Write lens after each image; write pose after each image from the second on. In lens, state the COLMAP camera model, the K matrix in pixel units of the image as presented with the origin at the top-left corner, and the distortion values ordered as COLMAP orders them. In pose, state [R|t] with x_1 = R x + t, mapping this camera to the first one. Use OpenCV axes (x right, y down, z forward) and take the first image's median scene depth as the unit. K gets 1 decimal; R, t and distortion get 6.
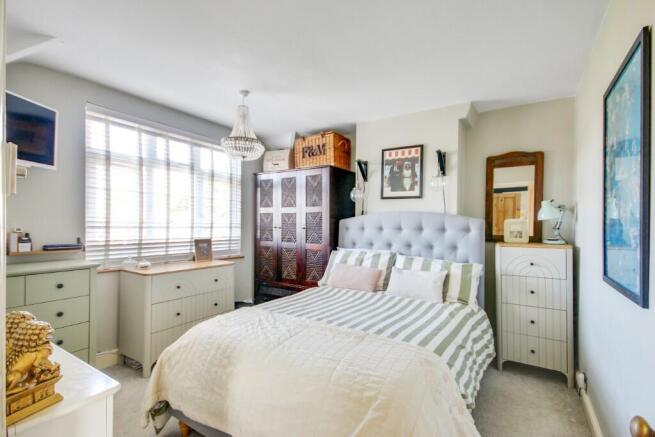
lens RADIAL K [[308.3, 0, 327.7], [0, 308.3, 221.9], [0, 0, 1]] dist [0.004555, -0.002898]
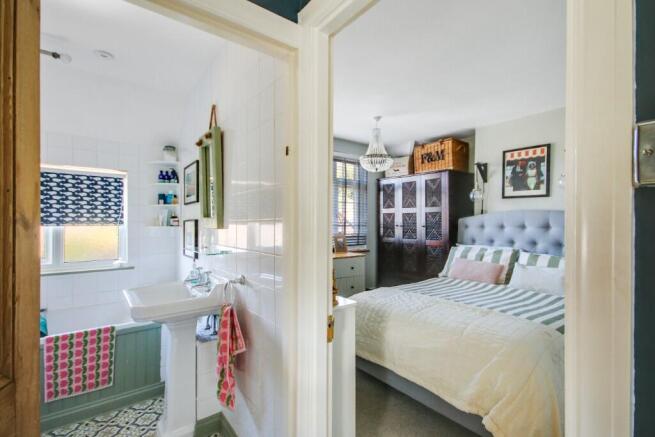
lens RADIAL K [[308.3, 0, 318.4], [0, 308.3, 222.1], [0, 0, 1]] dist [0.004555, -0.002898]
pose [[0.935217, -0.005045, -0.354039, -0.041771], [0.007097, 0.999965, 0.004499, -0.002975], [0.354003, -0.006720, 0.935220, -0.209323]]
